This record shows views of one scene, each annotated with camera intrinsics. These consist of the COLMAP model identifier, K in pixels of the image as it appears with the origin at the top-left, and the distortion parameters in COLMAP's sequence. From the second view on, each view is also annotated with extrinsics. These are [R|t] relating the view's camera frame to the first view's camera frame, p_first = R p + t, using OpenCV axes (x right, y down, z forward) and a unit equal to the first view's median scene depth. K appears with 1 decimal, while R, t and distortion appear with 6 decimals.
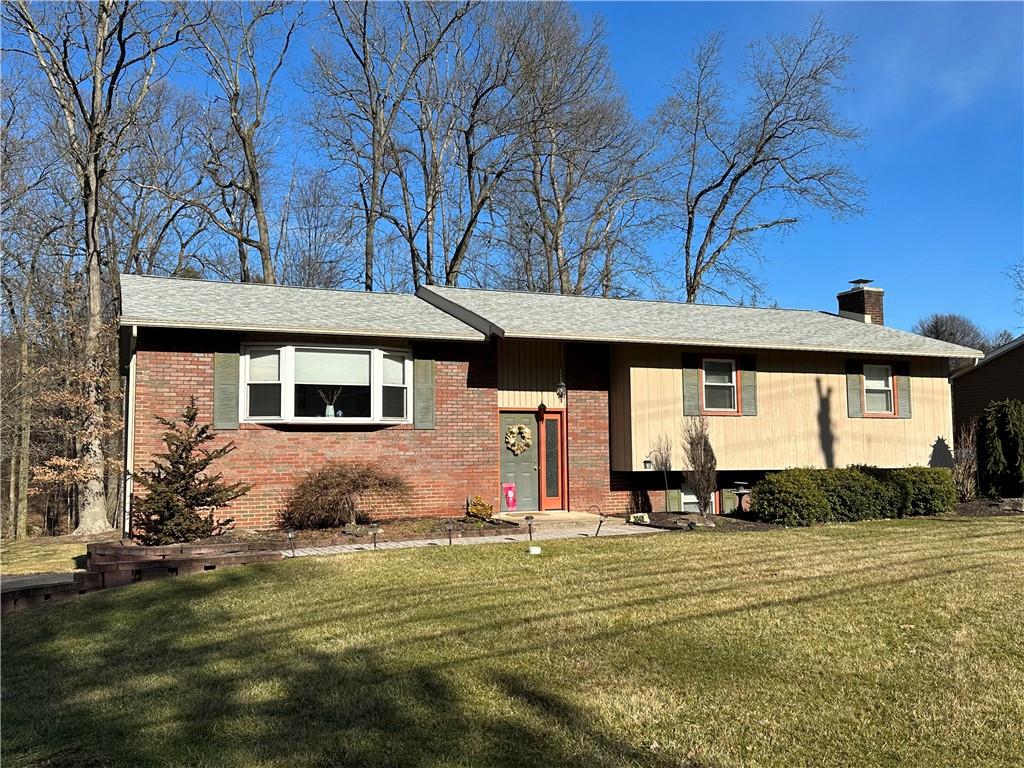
lens RADIAL K [[918.0, 0, 512.7], [0, 918.0, 388.8], [0, 0, 1]] dist [0.086632, -0.023220]
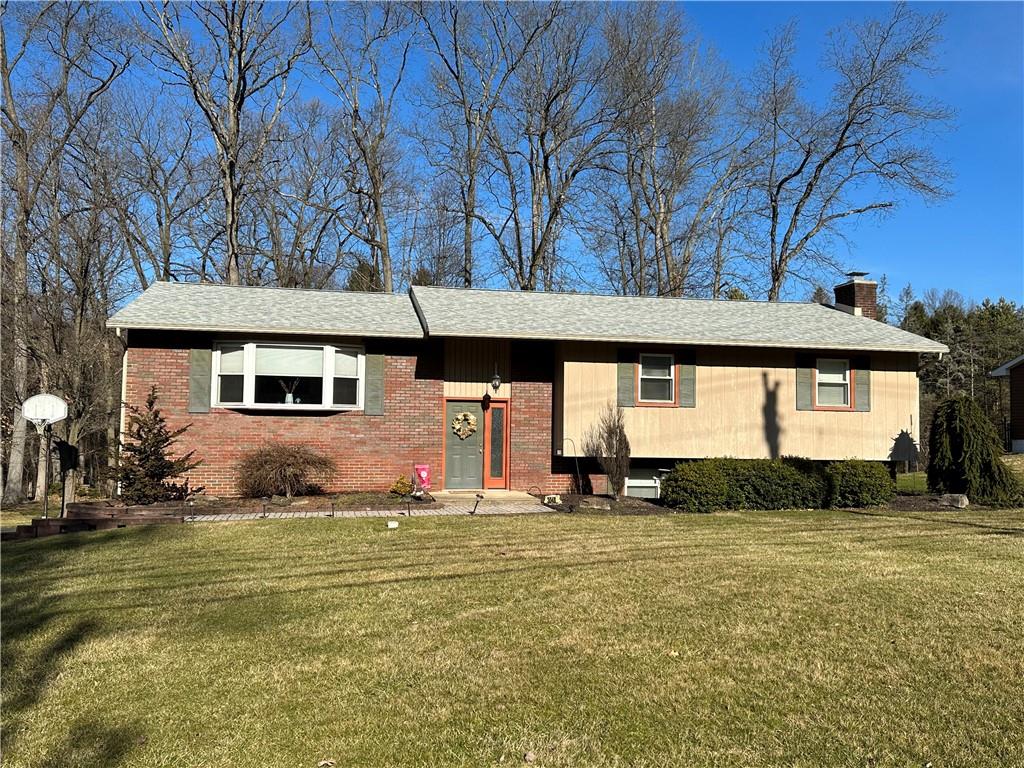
lens RADIAL K [[872.1, 0, 511.5], [0, 872.1, 386.4], [0, 0, 1]] dist [0.081057, -0.036859]
pose [[0.976602, 0.012595, -0.214688, 0.281604], [-0.007757, 0.999697, 0.023363, -0.017173], [0.214917, -0.021151, 0.976403, -0.026650]]
